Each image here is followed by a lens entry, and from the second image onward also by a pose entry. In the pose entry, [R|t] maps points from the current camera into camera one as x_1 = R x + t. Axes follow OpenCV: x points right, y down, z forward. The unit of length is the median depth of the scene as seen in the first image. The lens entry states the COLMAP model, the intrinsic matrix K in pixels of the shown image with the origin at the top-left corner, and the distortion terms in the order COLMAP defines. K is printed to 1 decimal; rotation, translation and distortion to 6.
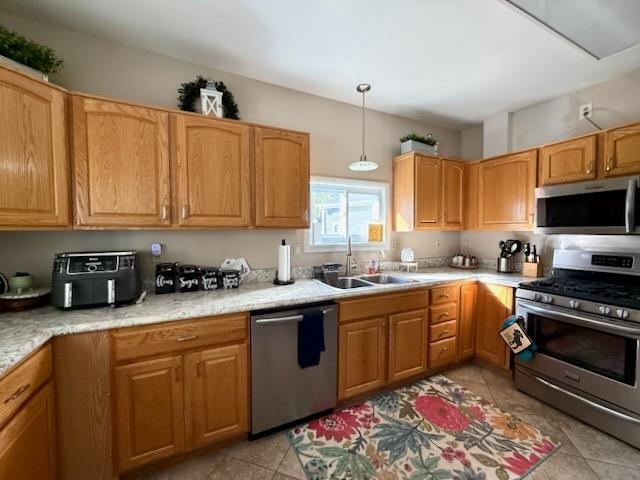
lens RADIAL K [[259.8, 0, 320.0], [0, 259.8, 240.0], [0, 0, 1]] dist [0.000128, -0.000360]
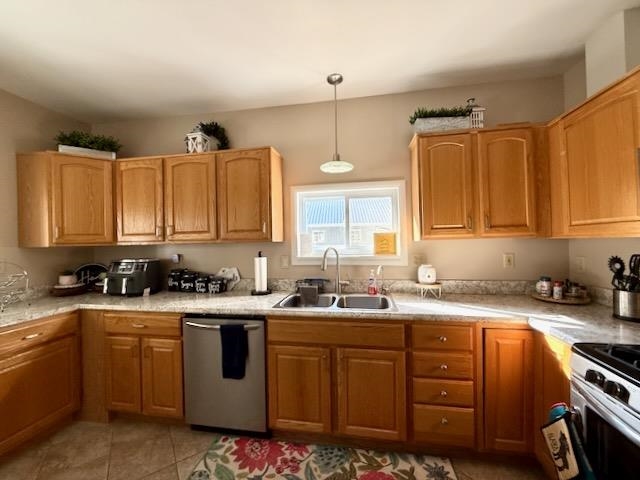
lens RADIAL K [[259.8, 0, 320.0], [0, 259.8, 240.0], [0, 0, 1]] dist [0.000128, -0.000360]
pose [[0.809534, -0.018609, -0.586778, 0.755740], [-0.003413, 0.999331, -0.036401, -0.012635], [0.587063, 0.031470, 0.808929, 0.333889]]
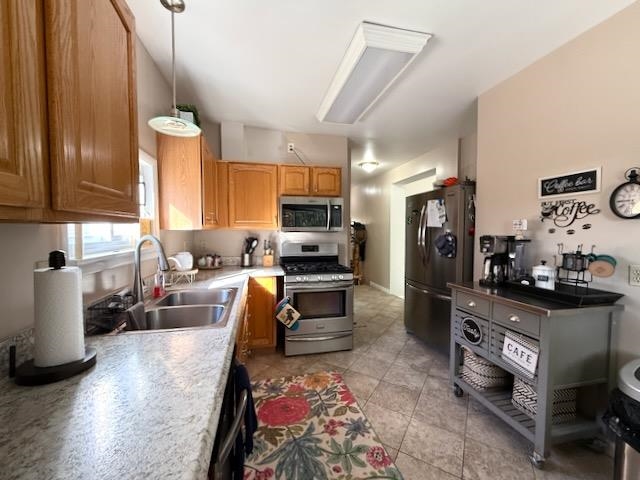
lens RADIAL K [[259.8, 0, 320.0], [0, 259.8, 240.0], [0, 0, 1]] dist [0.000128, -0.000360]
pose [[0.222402, -0.036054, 0.974288, -0.463255], [0.037788, 0.998884, 0.028338, -0.015885], [-0.974222, 0.030514, 0.223517, 0.630444]]
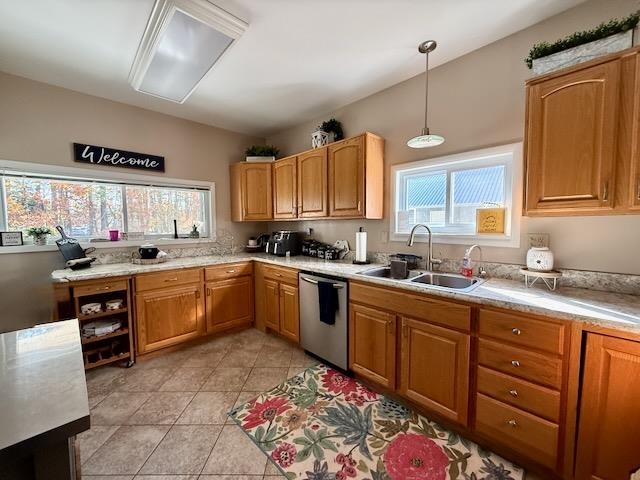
lens RADIAL K [[256.2, 0, 320.0], [0, 256.2, 240.0], [0, 0, 1]] dist [0.000740, 0.000039]
pose [[0.313368, 0.056284, -0.947962, 1.047674], [-0.031124, 0.998314, 0.048985, 0.005501], [0.949121, 0.014154, 0.314592, 0.506600]]
